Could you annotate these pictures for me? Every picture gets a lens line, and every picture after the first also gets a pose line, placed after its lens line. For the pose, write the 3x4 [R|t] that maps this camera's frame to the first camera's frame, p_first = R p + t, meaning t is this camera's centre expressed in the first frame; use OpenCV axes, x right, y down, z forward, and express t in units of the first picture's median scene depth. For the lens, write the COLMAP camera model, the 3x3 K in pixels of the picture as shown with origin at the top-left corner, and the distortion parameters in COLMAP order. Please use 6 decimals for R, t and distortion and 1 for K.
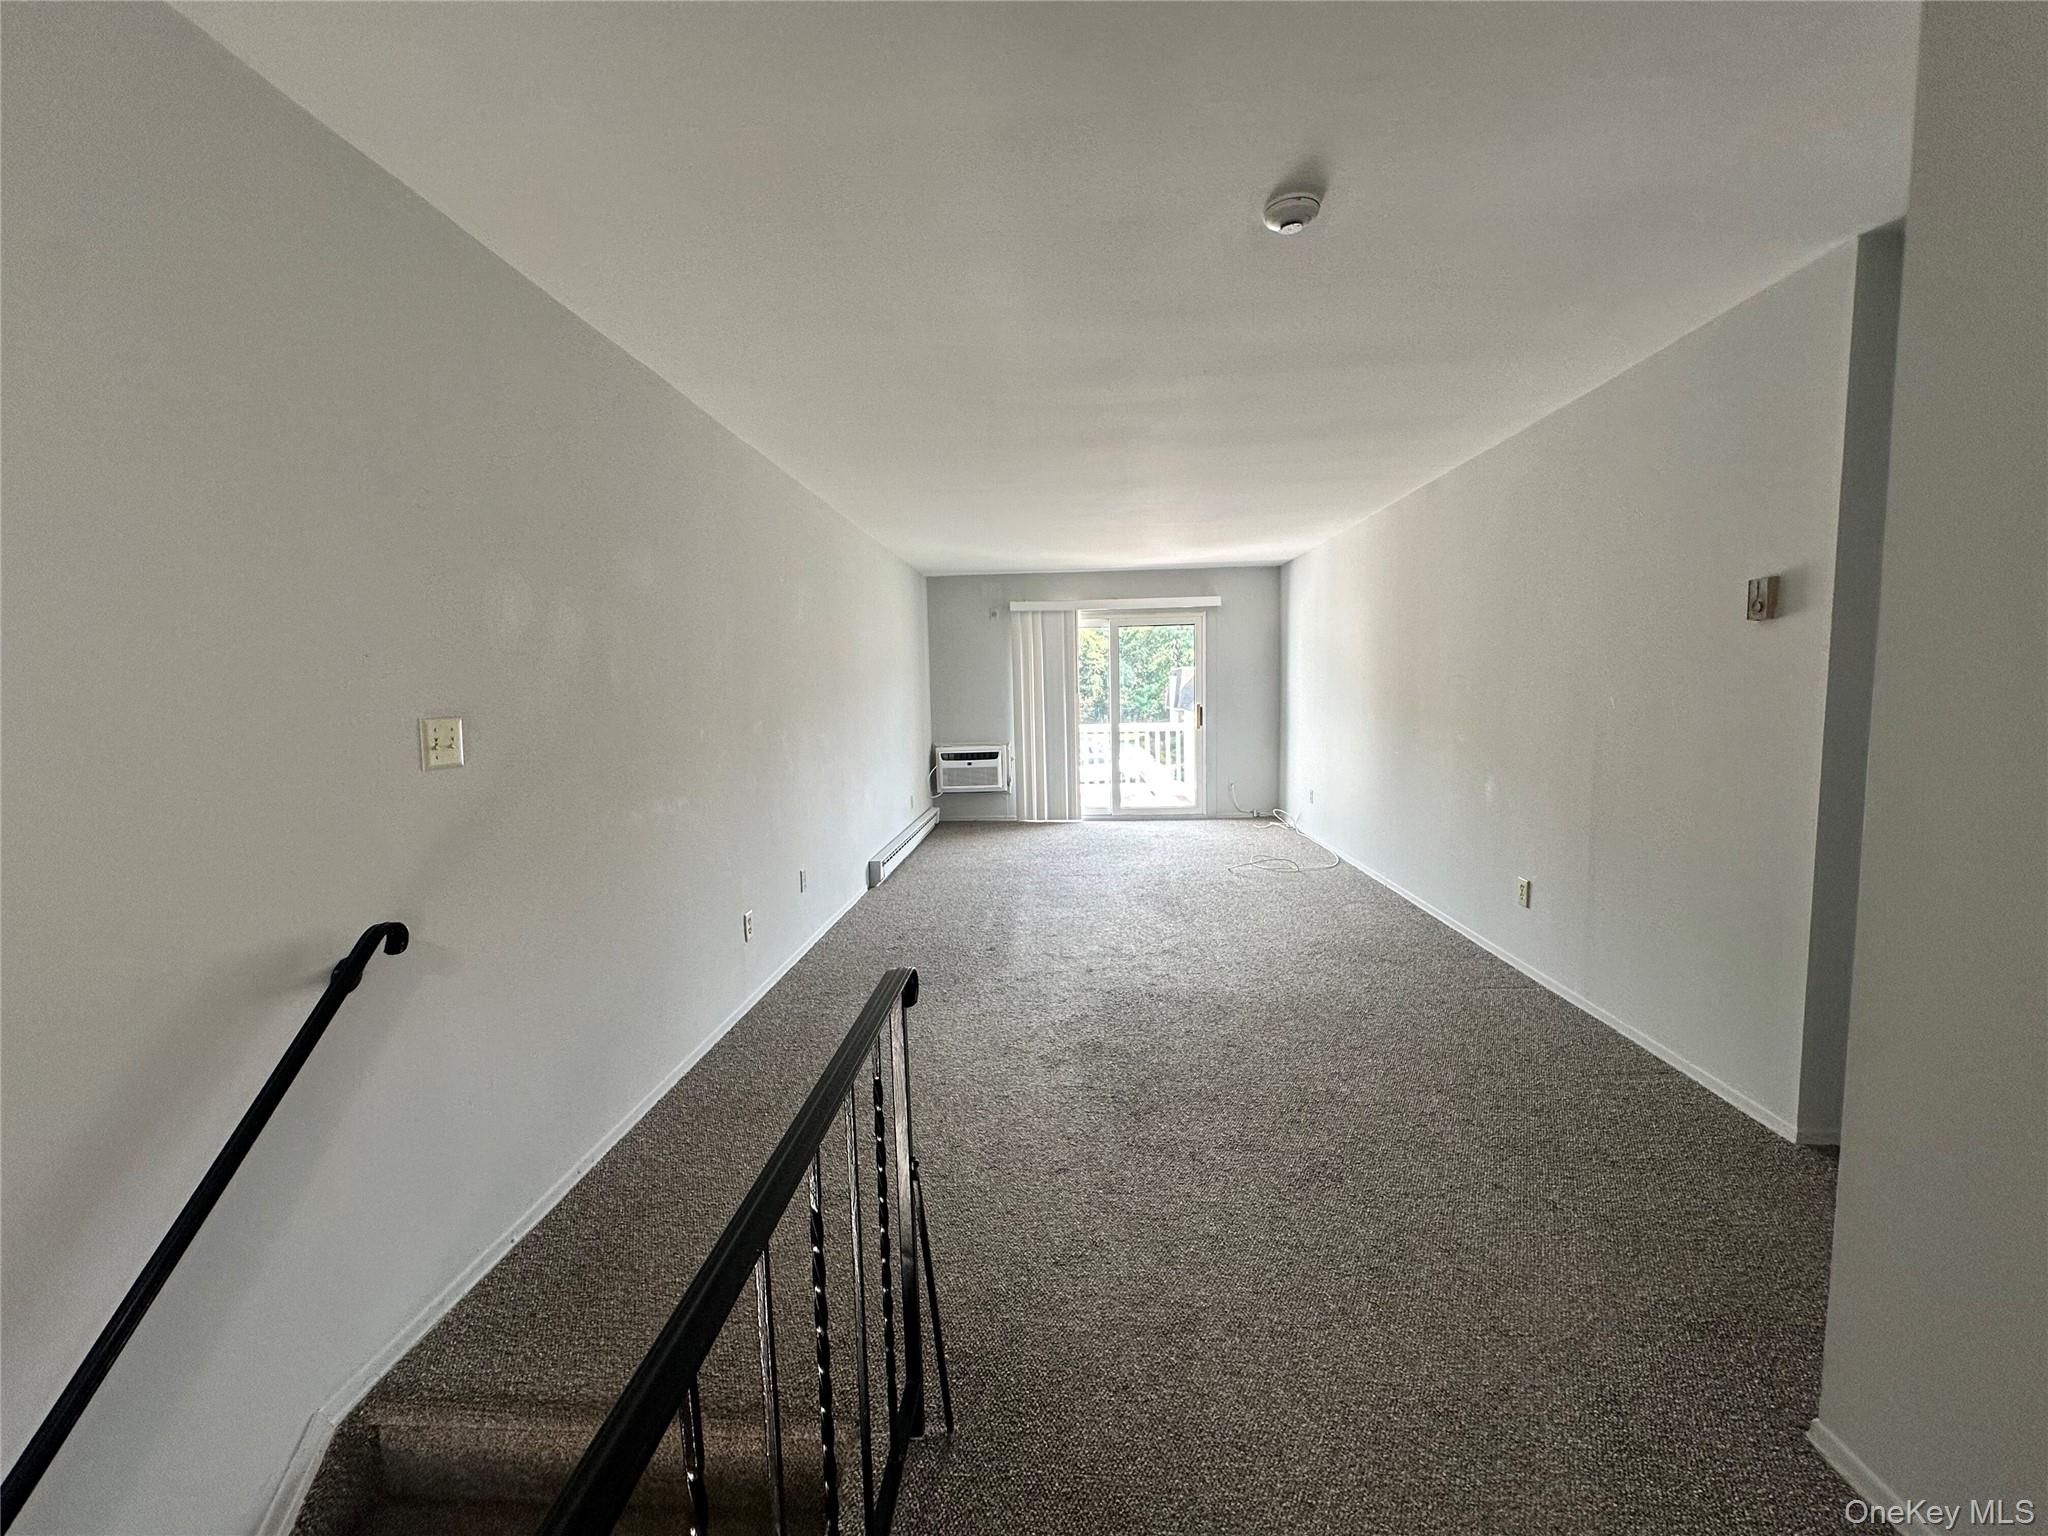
lens RADIAL K [[819.4, 0, 1023.6], [0, 819.4, 764.7], [0, 0, 1]] dist [-0.000460, 0.000851]
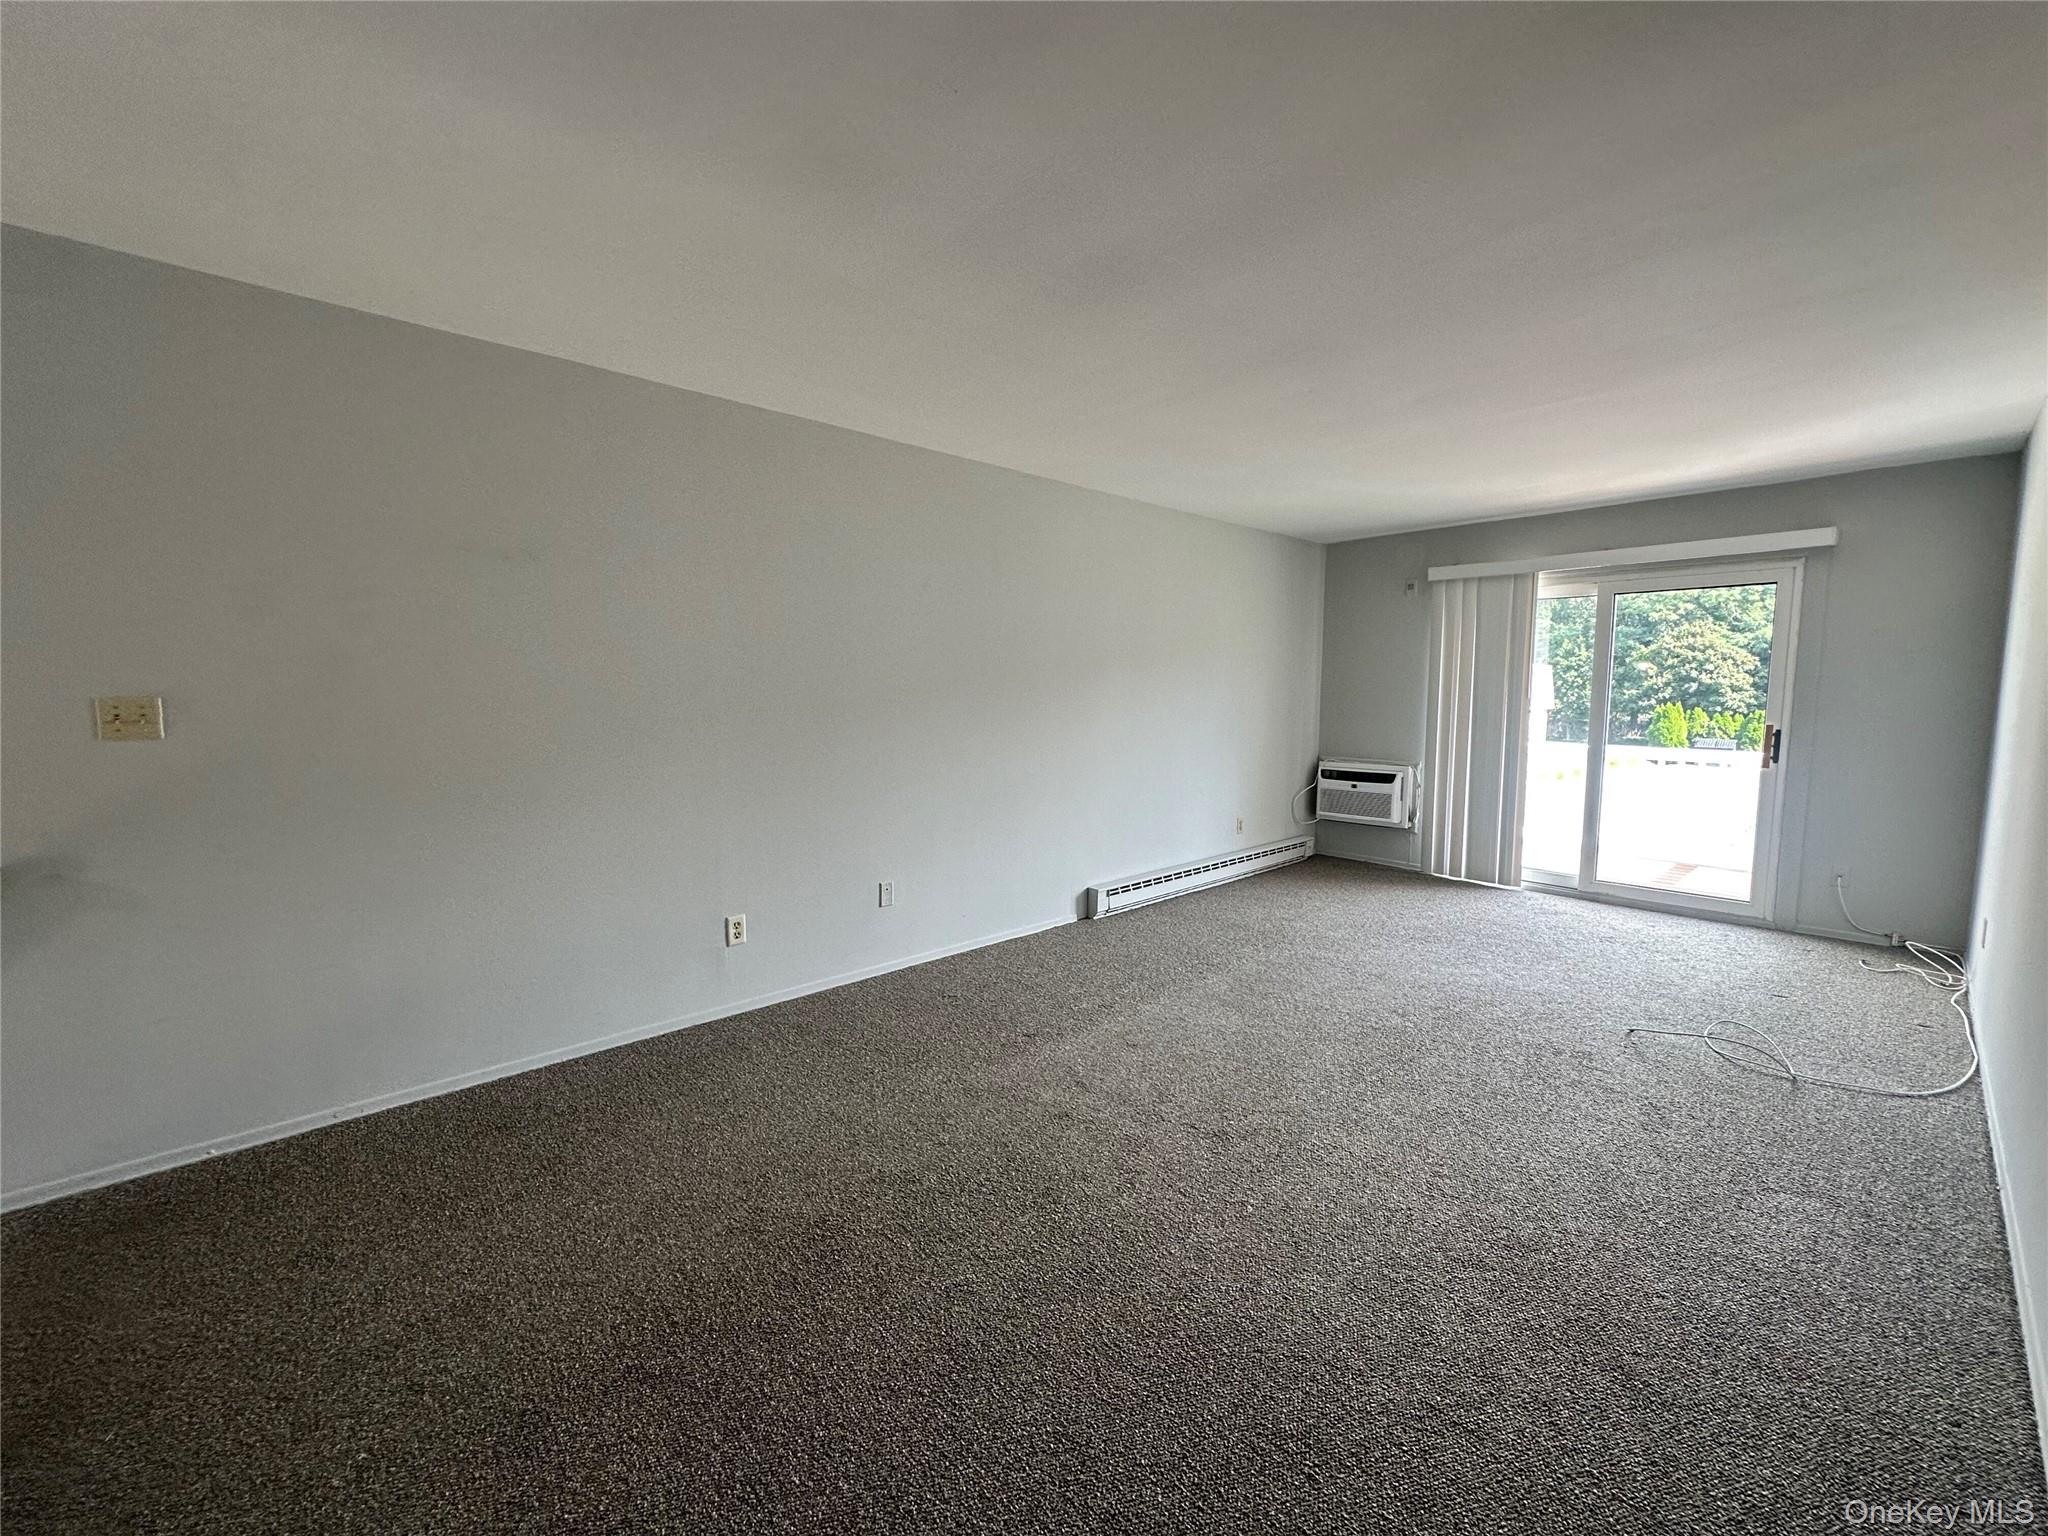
lens RADIAL K [[814.9, 0, 1024.0], [0, 814.9, 768.0], [0, 0, 1]] dist [-0.003297, -0.000080]
pose [[0.714557, 0.091776, -0.693531, 0.237144], [-0.083435, 0.995462, 0.045766, -0.026824], [0.694584, 0.025163, 0.718972, 0.242597]]
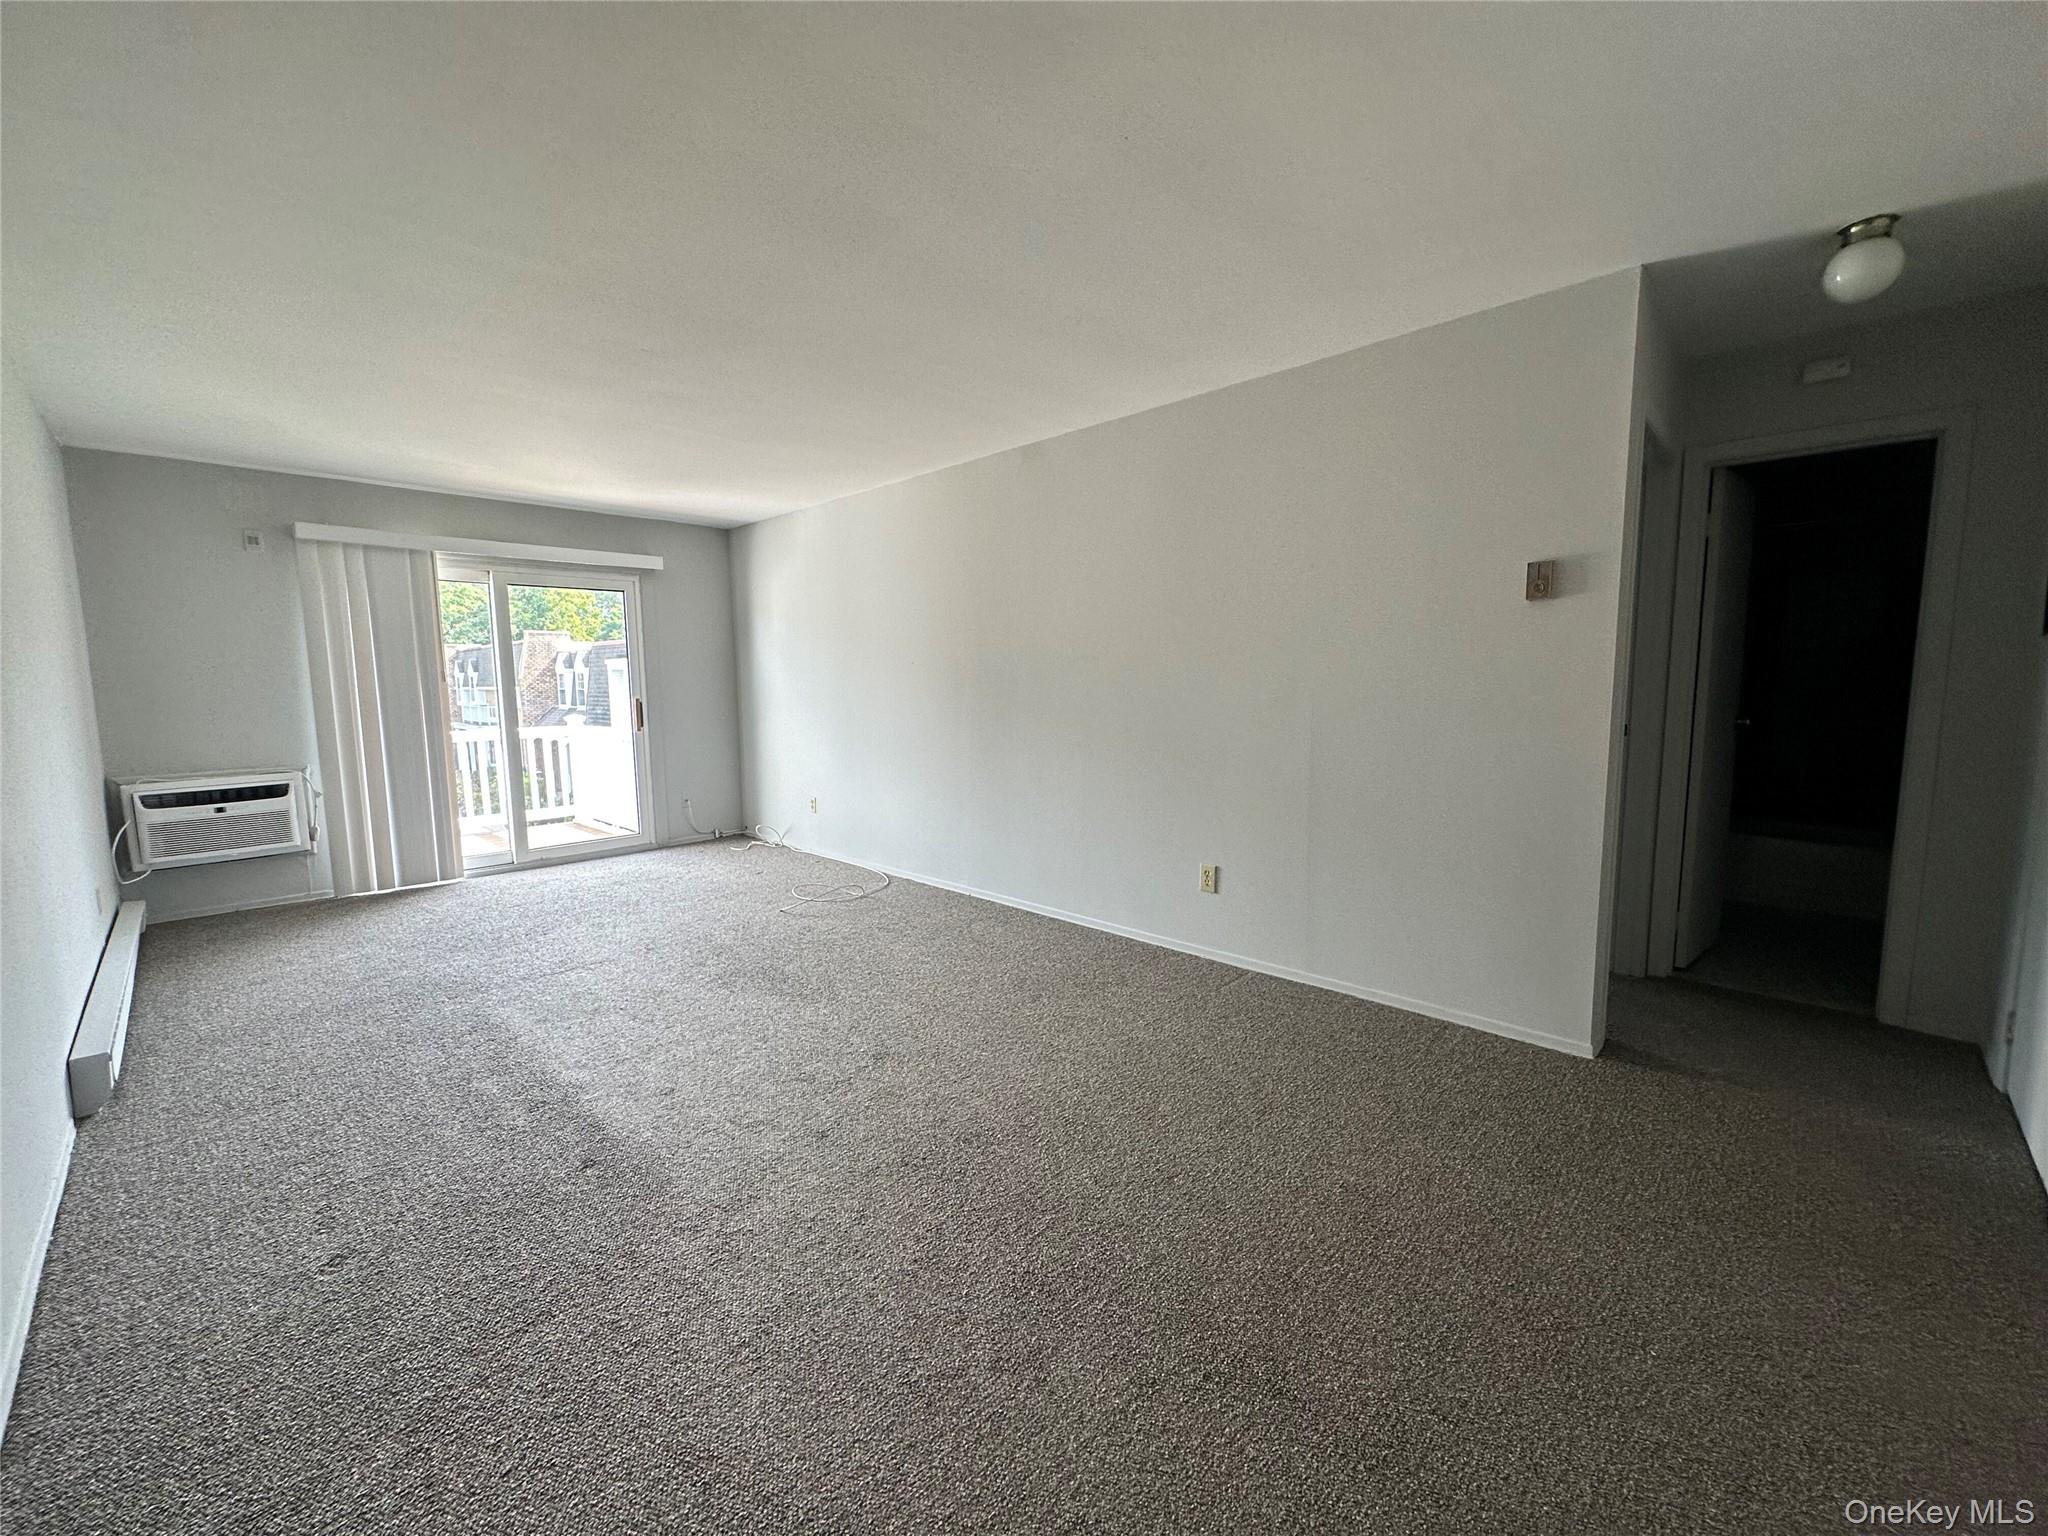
lens RADIAL K [[819.4, 0, 1023.6], [0, 819.4, 764.7], [0, 0, 1]] dist [-0.000460, 0.000851]
pose [[0.659340, -0.066010, 0.748941, -0.119513], [0.068166, 0.997284, 0.027888, -0.009952], [-0.748748, 0.032665, 0.662049, 0.239850]]
